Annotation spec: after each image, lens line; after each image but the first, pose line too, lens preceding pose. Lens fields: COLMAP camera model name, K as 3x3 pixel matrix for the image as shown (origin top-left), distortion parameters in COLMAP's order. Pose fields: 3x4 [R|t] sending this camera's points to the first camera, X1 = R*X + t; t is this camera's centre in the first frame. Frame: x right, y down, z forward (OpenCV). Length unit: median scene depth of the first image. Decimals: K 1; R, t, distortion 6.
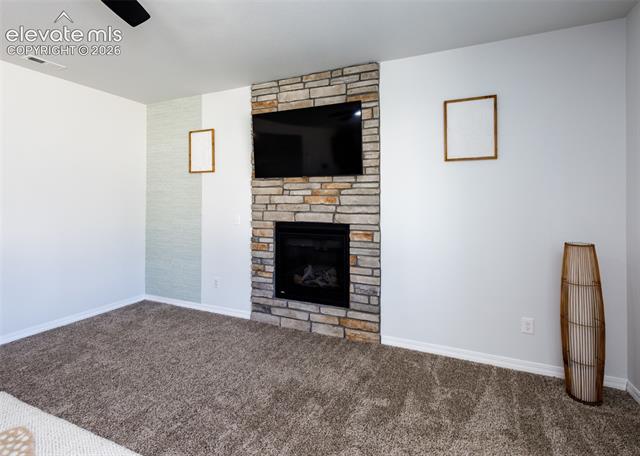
lens RADIAL K [[293.2, 0, 330.3], [0, 293.2, 202.2], [0, 0, 1]] dist [-0.004569, 0.000055]
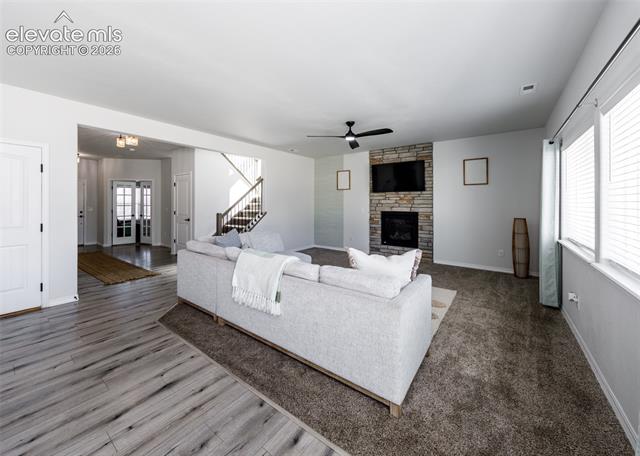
lens RADIAL K [[236.3, 0, 309.0], [0, 236.3, 205.9], [0, 0, 1]] dist [-0.014197, 0.000018]
pose [[0.969802, 0.000957, -0.243892, -0.307608], [0.001140, 0.999964, 0.008455, 0.008122], [0.243891, -0.008478, 0.969766, -0.986204]]
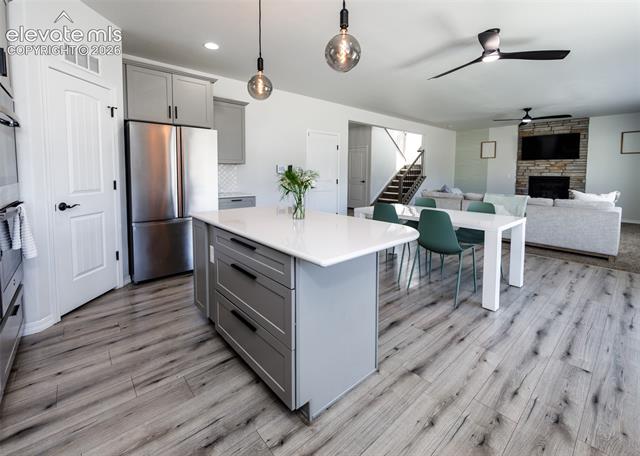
lens RADIAL K [[277.4, 0, 301.1], [0, 277.4, 188.2], [0, 0, 1]] dist [0.001551, 0.001757]
pose [[0.910993, 0.028592, -0.411429, -1.125320], [-0.005597, 0.998359, 0.056987, 0.046198], [0.412383, -0.049611, 0.909659, -2.364514]]
